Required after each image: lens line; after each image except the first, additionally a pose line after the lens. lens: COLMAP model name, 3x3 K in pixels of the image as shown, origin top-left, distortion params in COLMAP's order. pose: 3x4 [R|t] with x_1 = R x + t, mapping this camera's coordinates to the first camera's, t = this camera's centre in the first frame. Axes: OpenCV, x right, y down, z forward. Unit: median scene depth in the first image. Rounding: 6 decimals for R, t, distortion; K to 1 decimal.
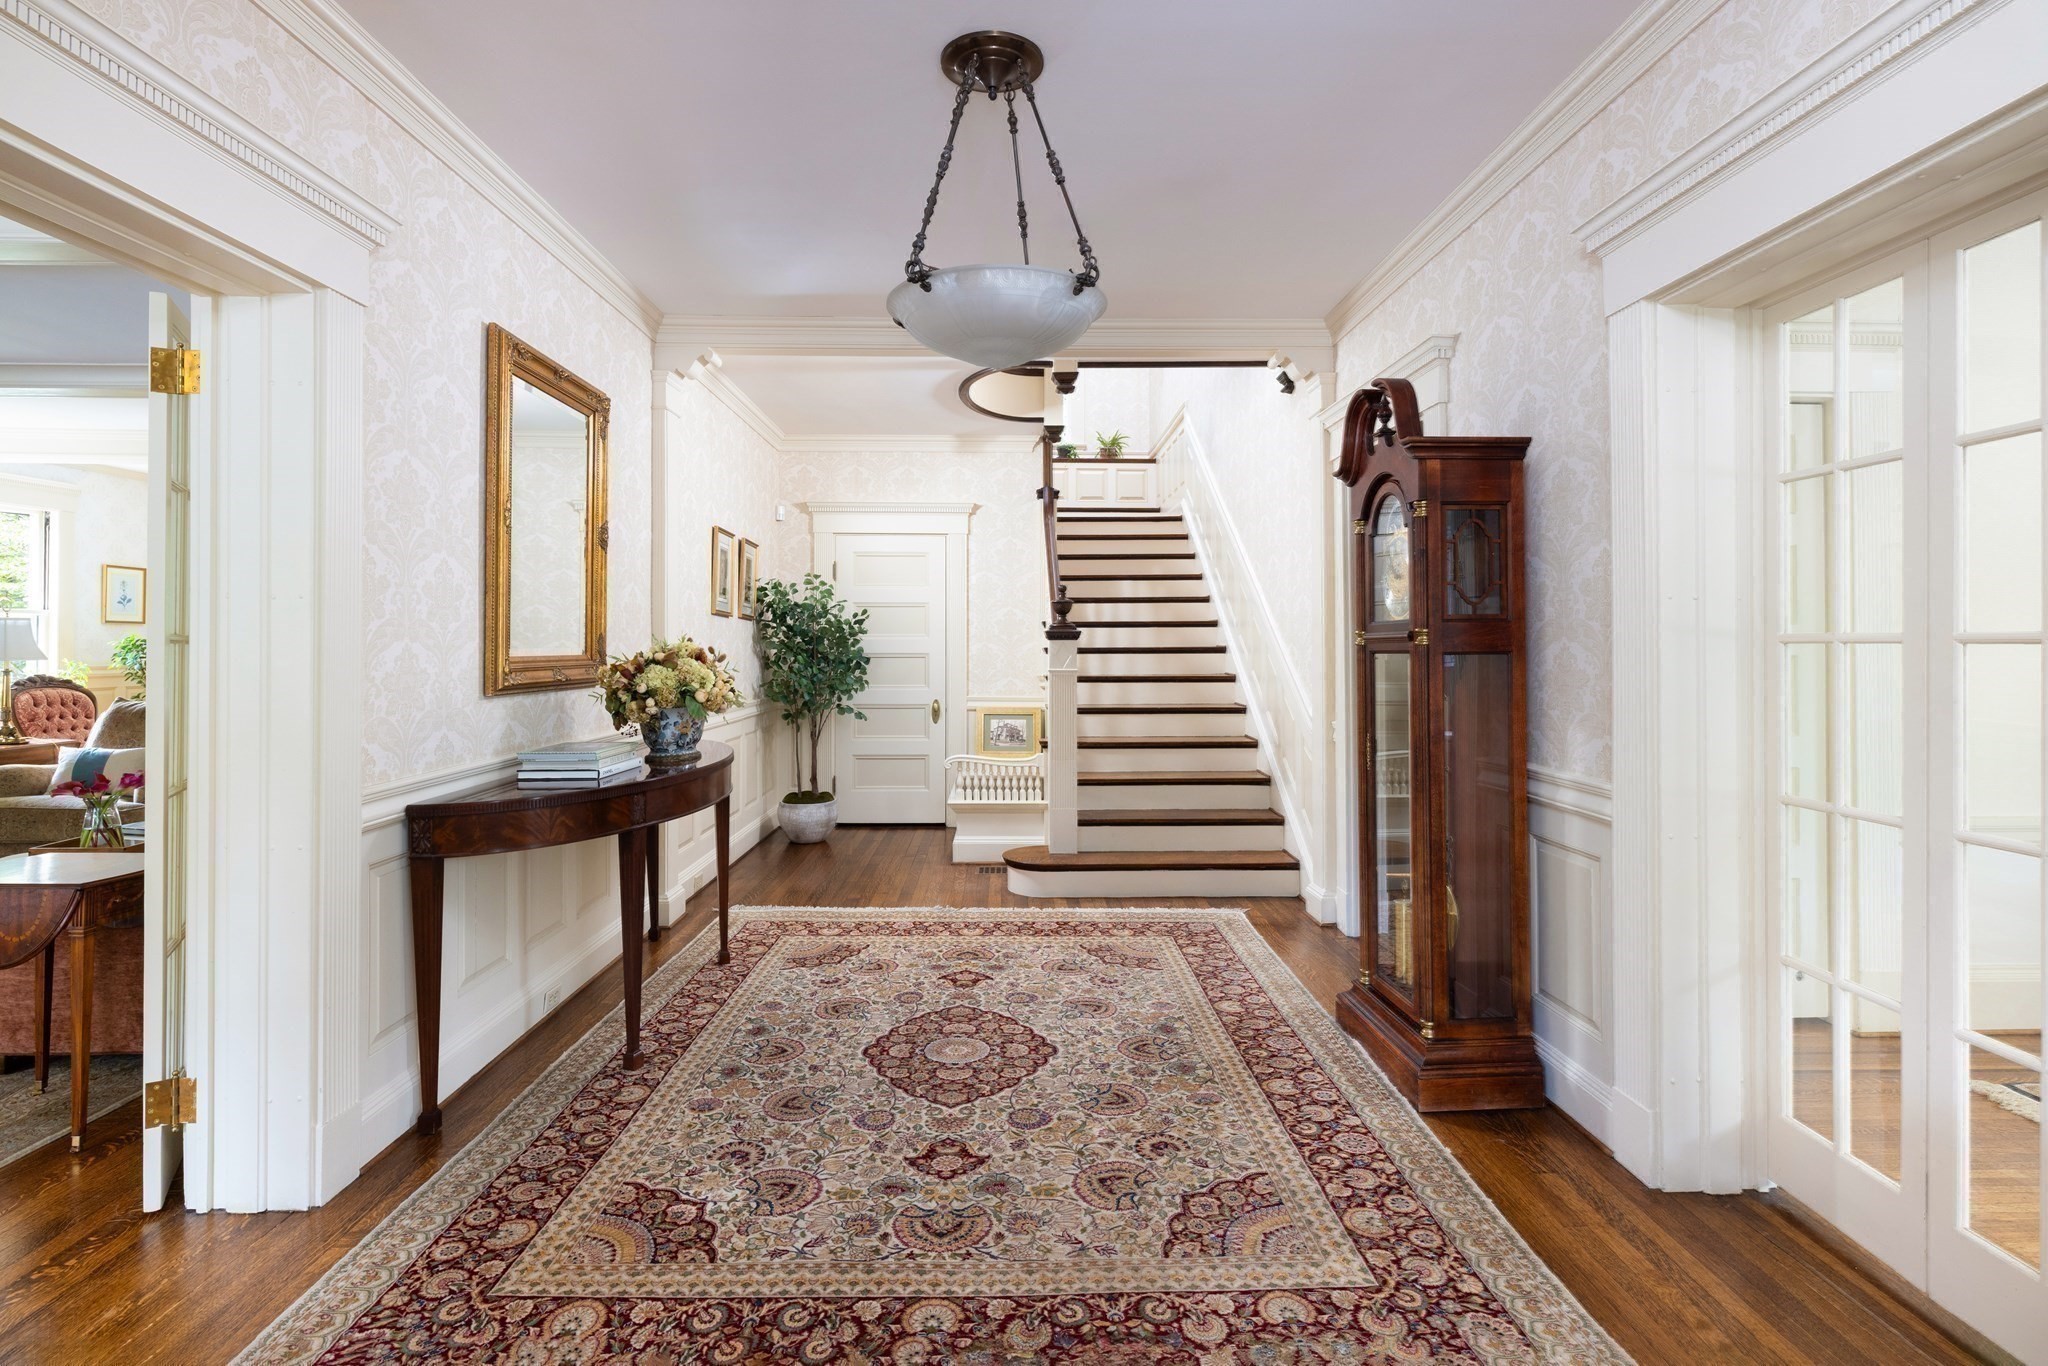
lens RADIAL K [[980.4, 0, 1022.9], [0, 980.4, 642.2], [0, 0, 1]] dist [0.000433, 0.000003]
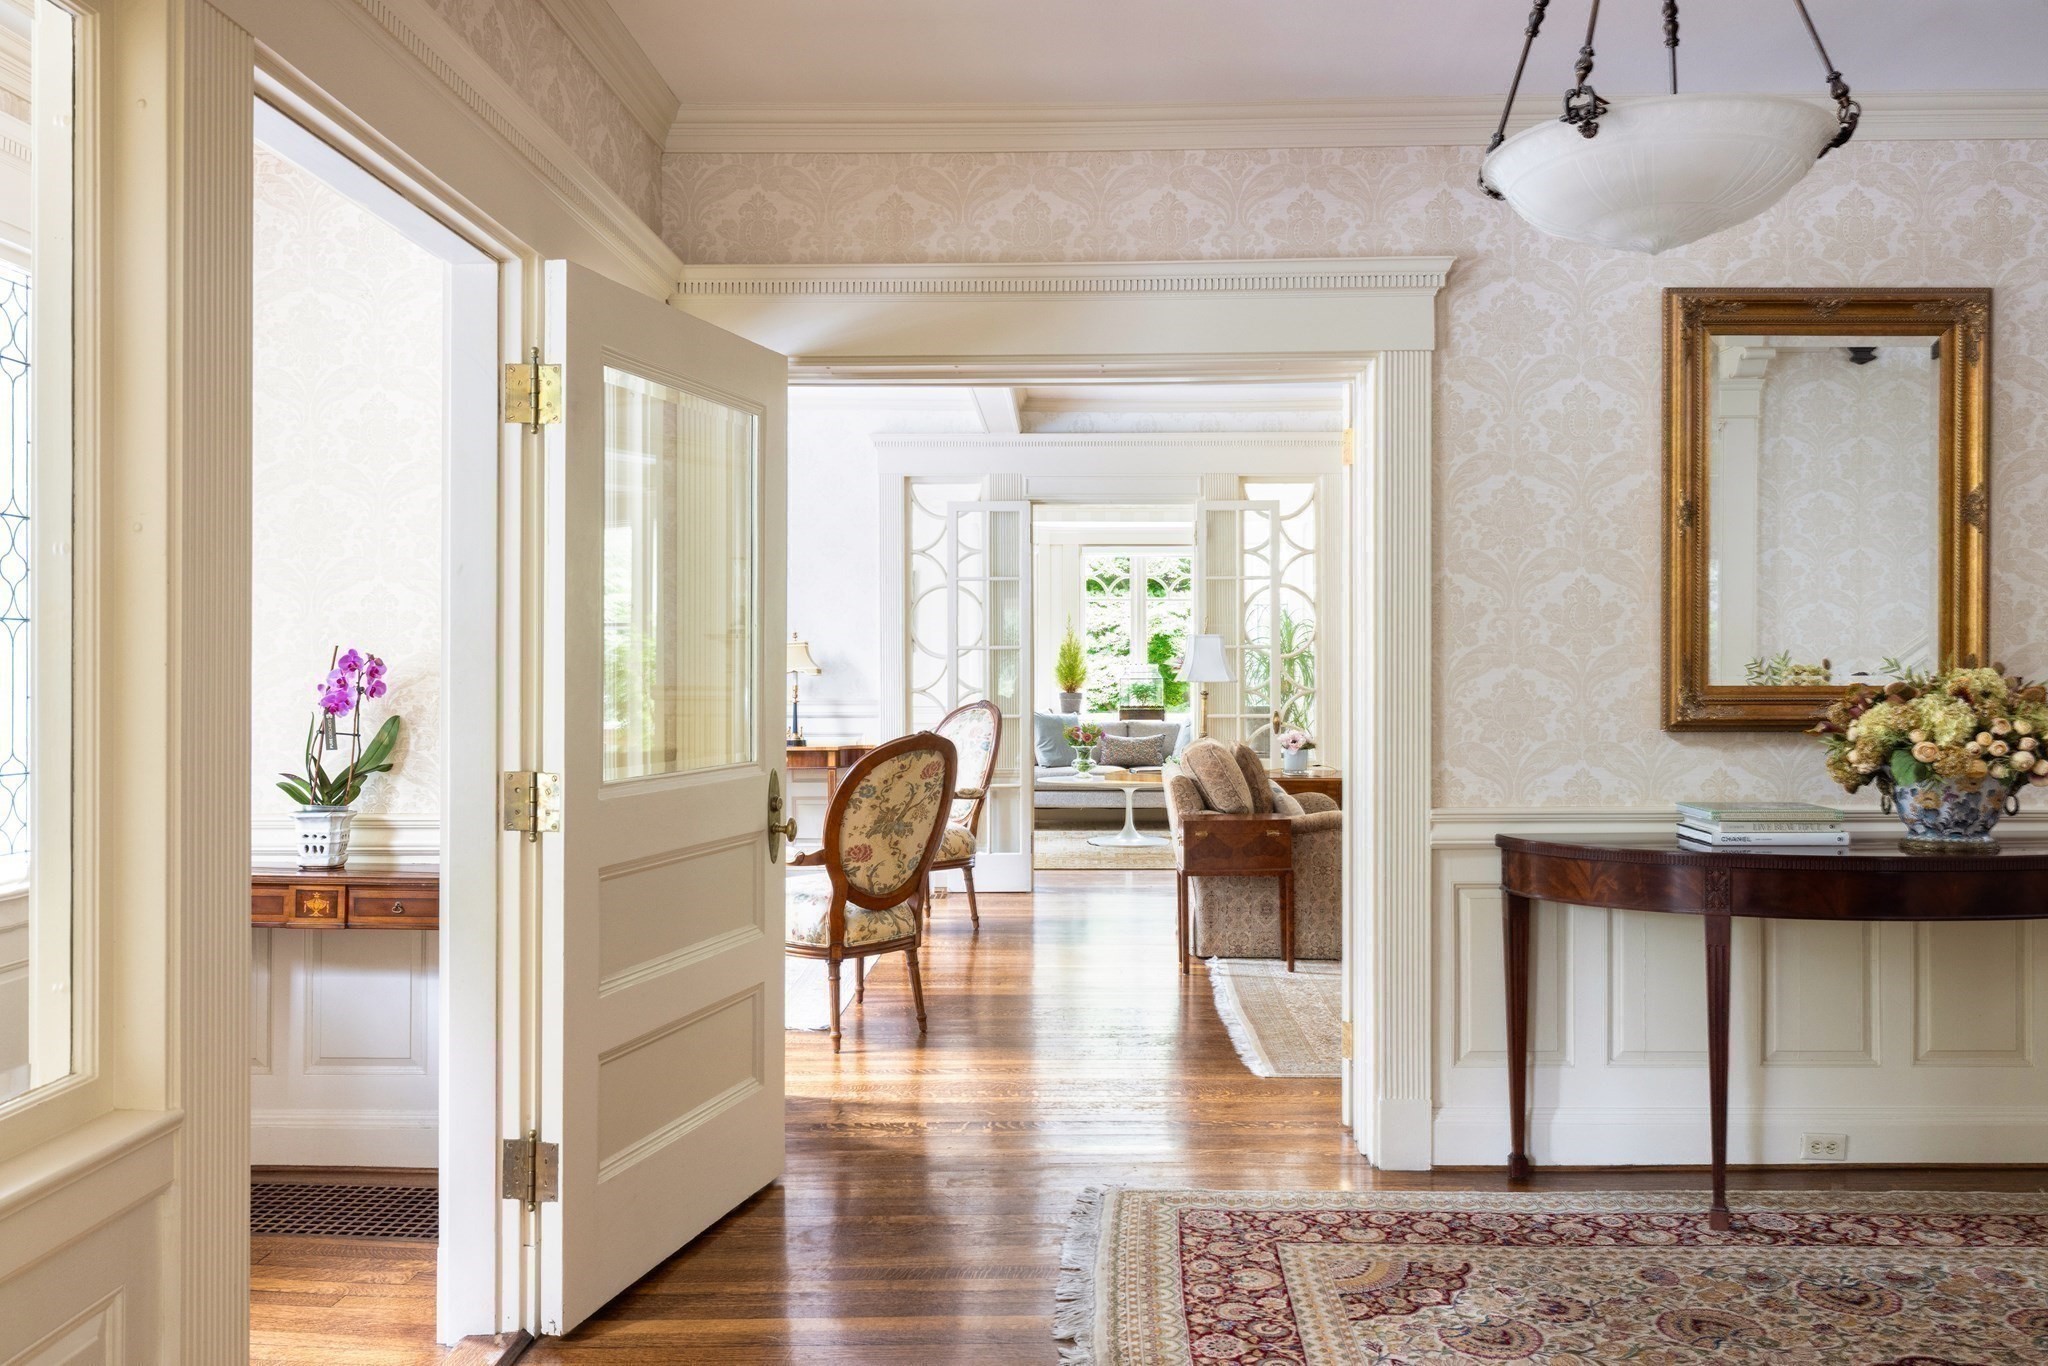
lens RADIAL K [[1562.8, 0, 1024.0], [0, 1562.8, 683.0], [0, 0, 1]] dist [0.000397, -0.000460]
pose [[-0.045446, 0.016751, -0.998826, 0.922067], [0.003608, 0.999856, 0.016604, -0.012942], [0.998960, -0.002850, -0.045500, 0.571220]]
